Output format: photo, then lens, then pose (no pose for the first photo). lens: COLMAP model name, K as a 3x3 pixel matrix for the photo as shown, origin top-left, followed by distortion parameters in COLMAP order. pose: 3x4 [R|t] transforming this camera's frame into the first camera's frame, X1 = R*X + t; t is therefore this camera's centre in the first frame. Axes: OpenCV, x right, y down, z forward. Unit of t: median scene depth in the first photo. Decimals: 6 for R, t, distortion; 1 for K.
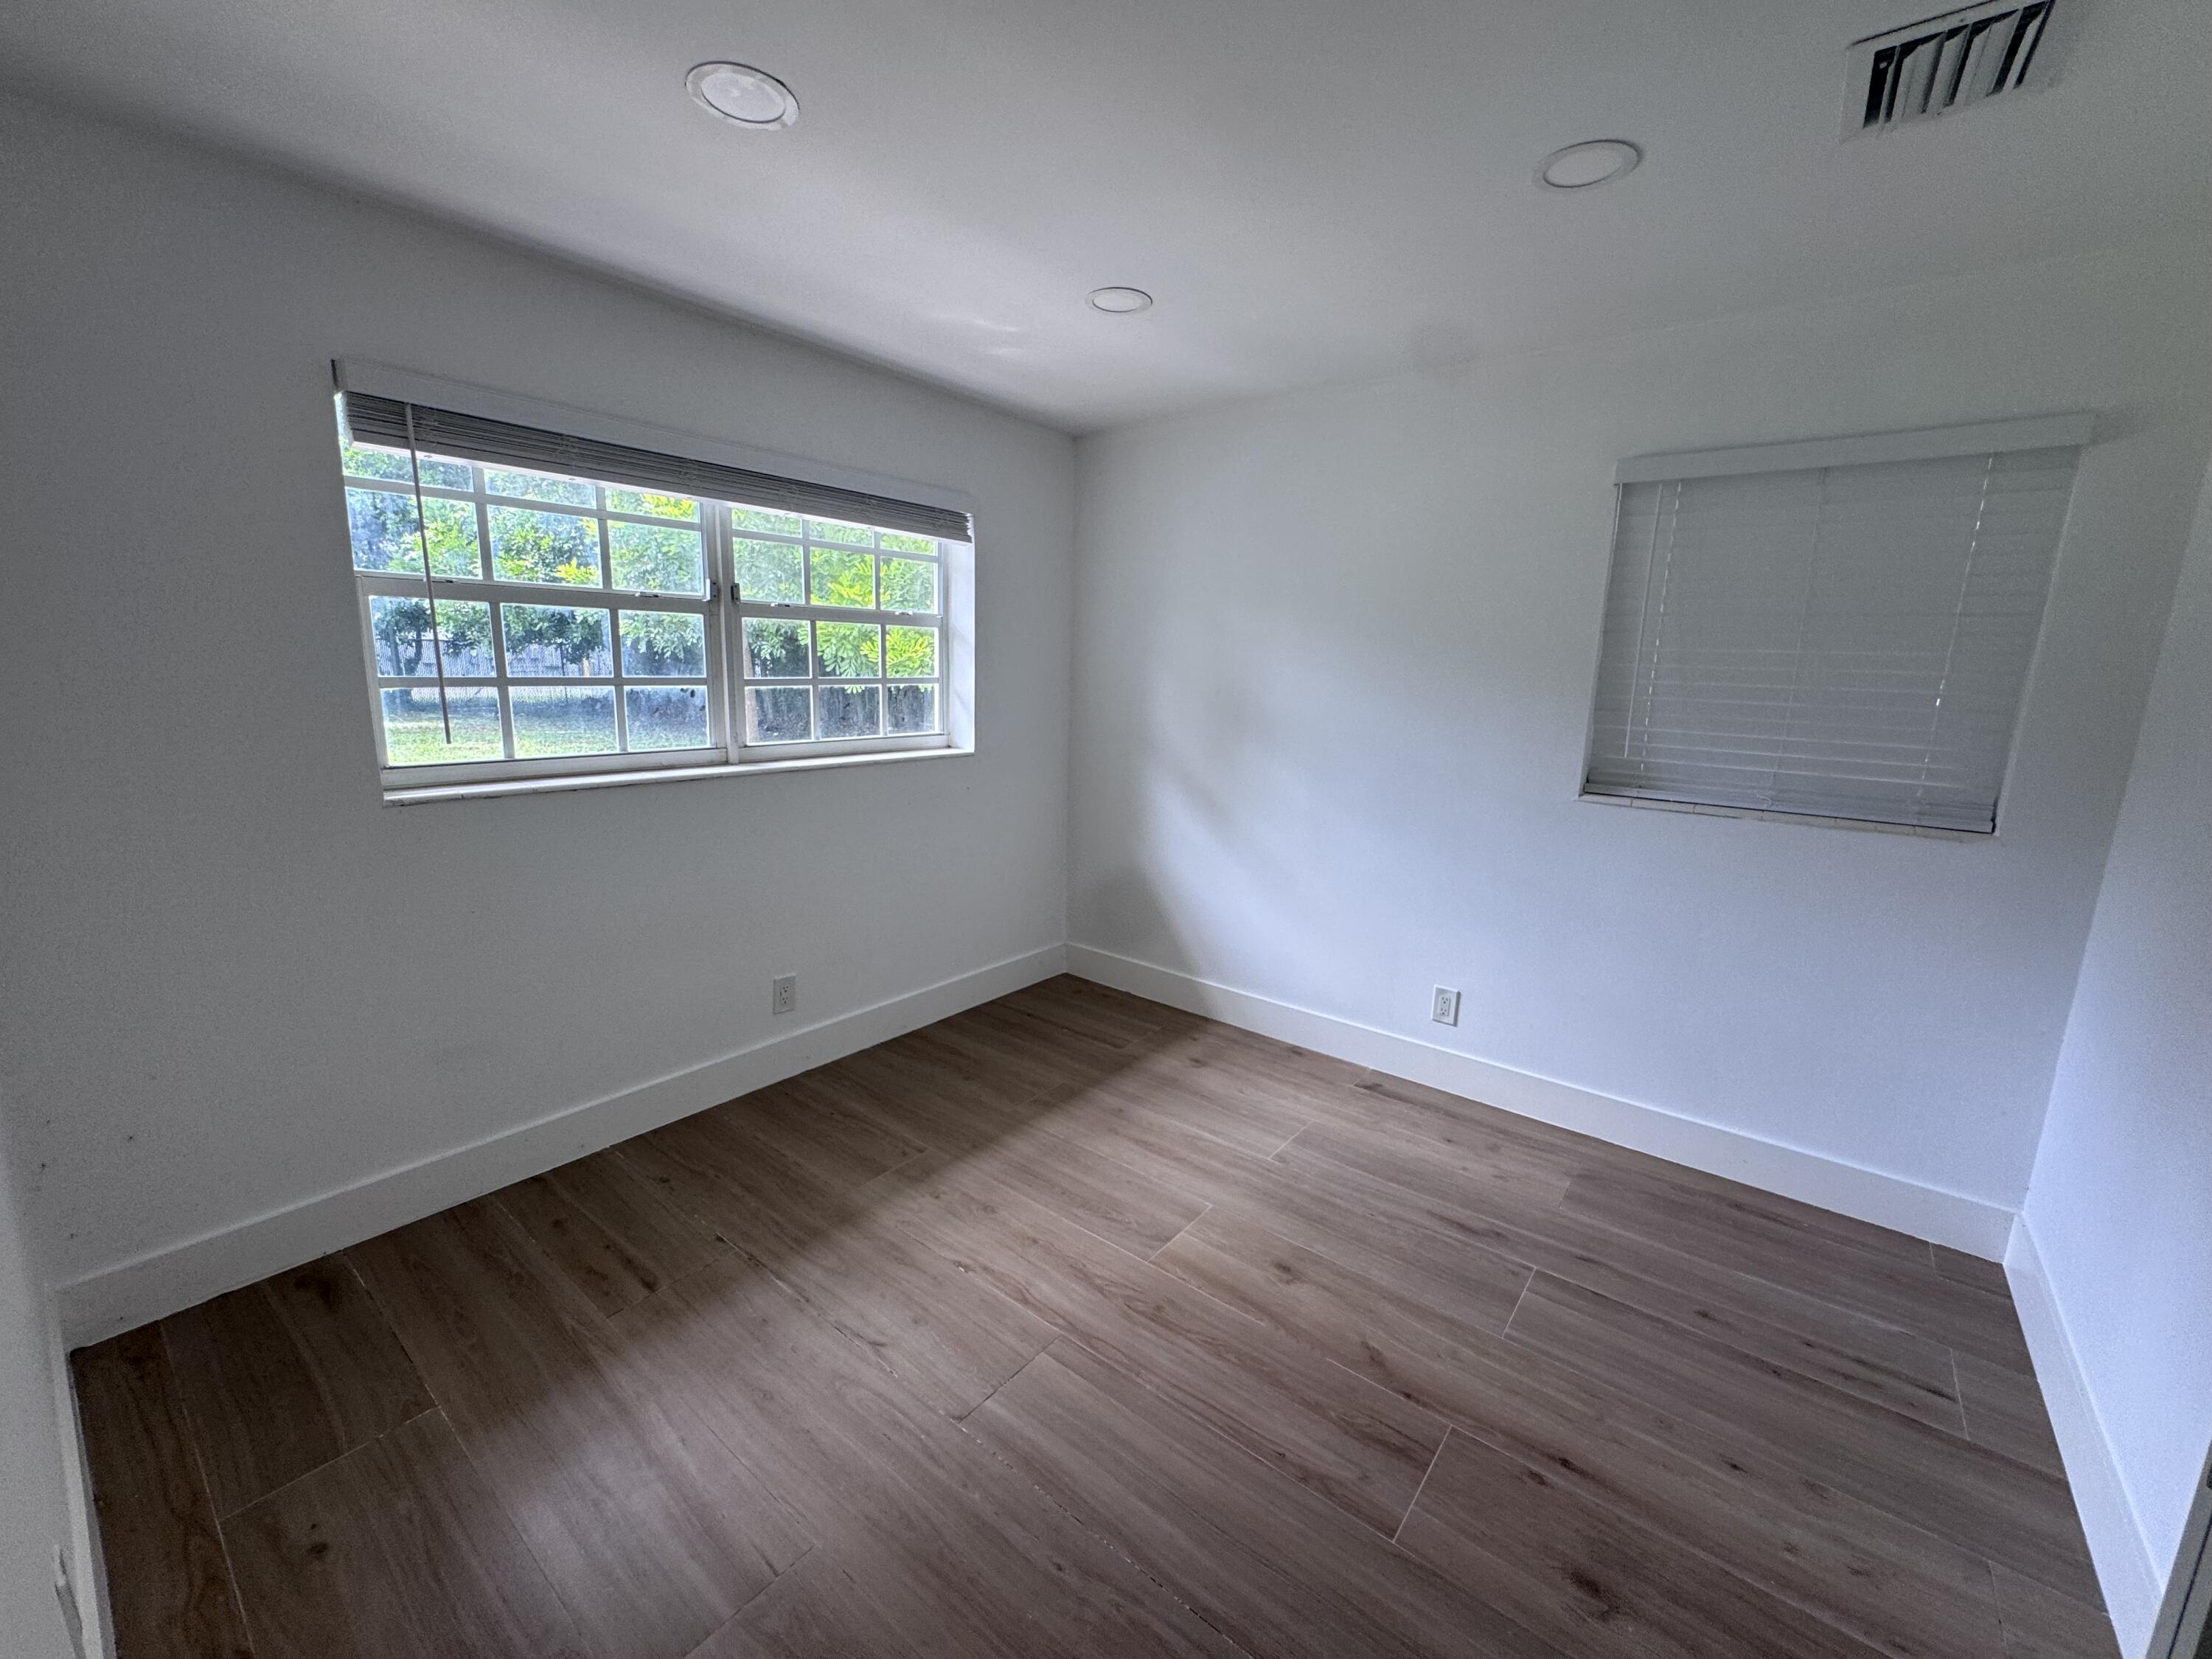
lens RADIAL K [[882.2, 0, 1112.0], [0, 882.2, 829.8], [0, 0, 1]] dist [-0.001089, -0.000137]
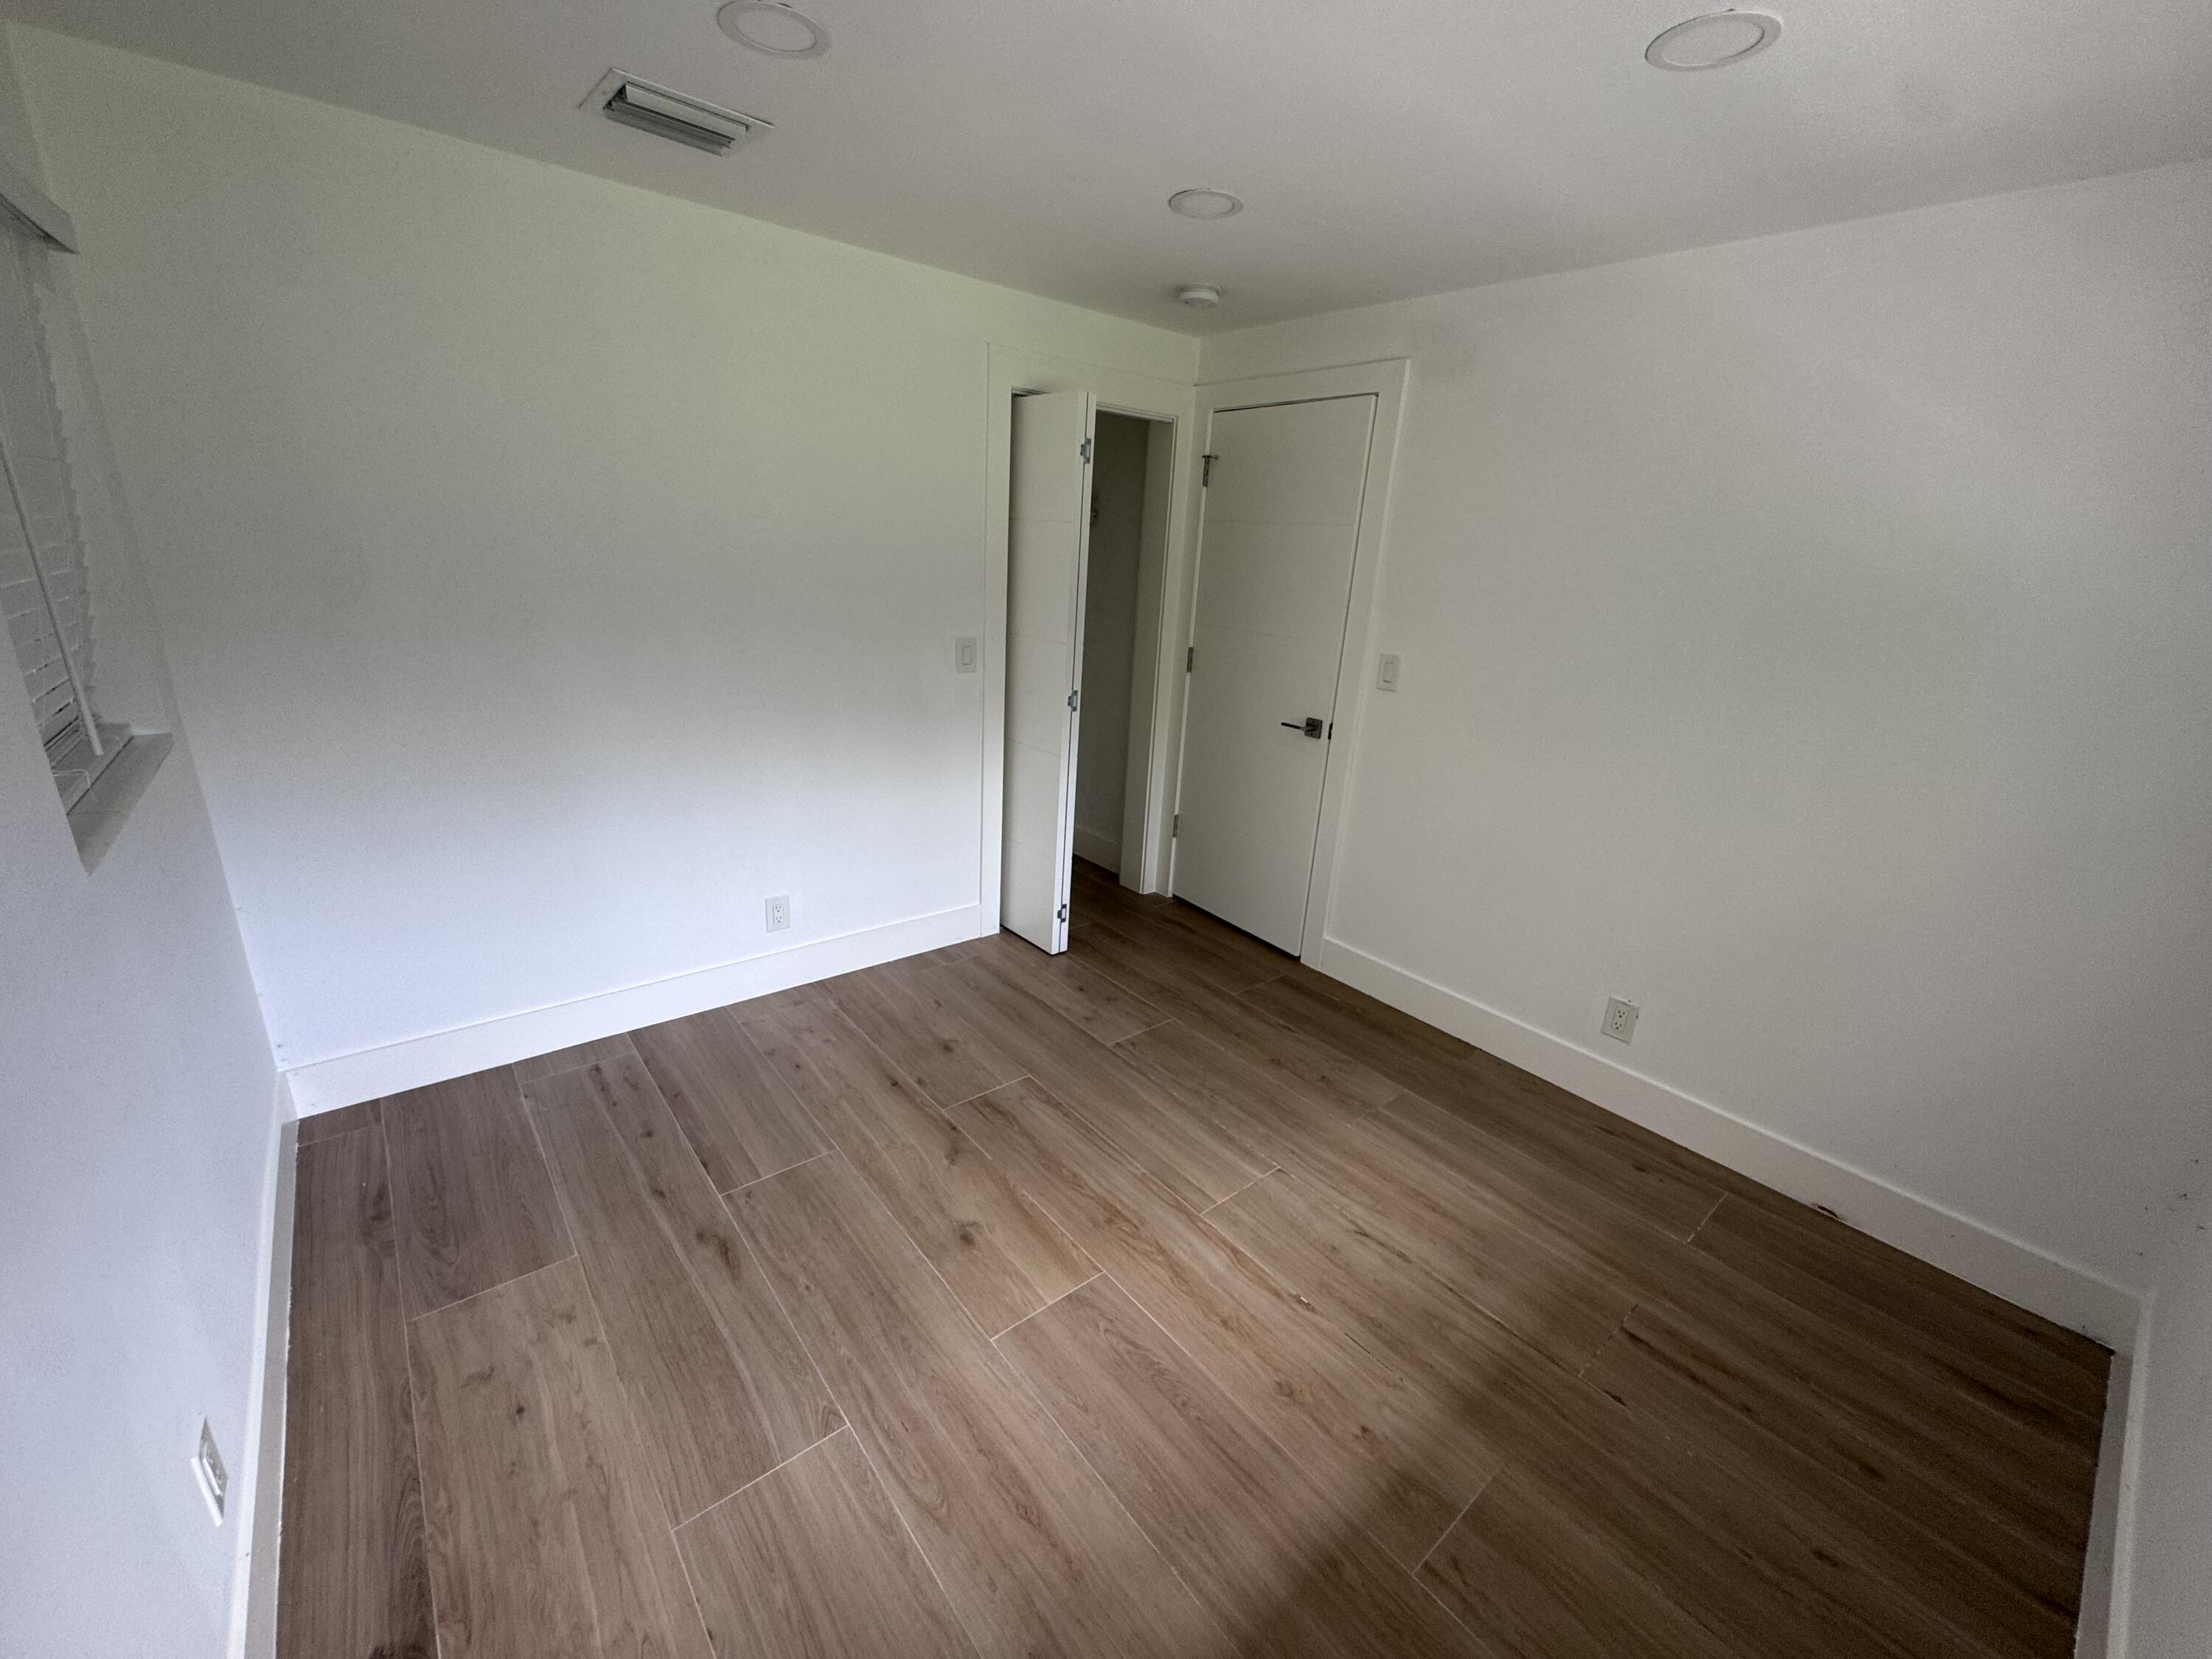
lens RADIAL K [[882.2, 0, 1104.3], [0, 882.2, 833.1], [0, 0, 1]] dist [-0.001089, -0.000137]
pose [[-0.973104, -0.146194, 0.178034, -0.058900], [-0.040004, 0.868327, 0.494375, -0.375543], [-0.226867, 0.473957, -0.850821, 1.593124]]
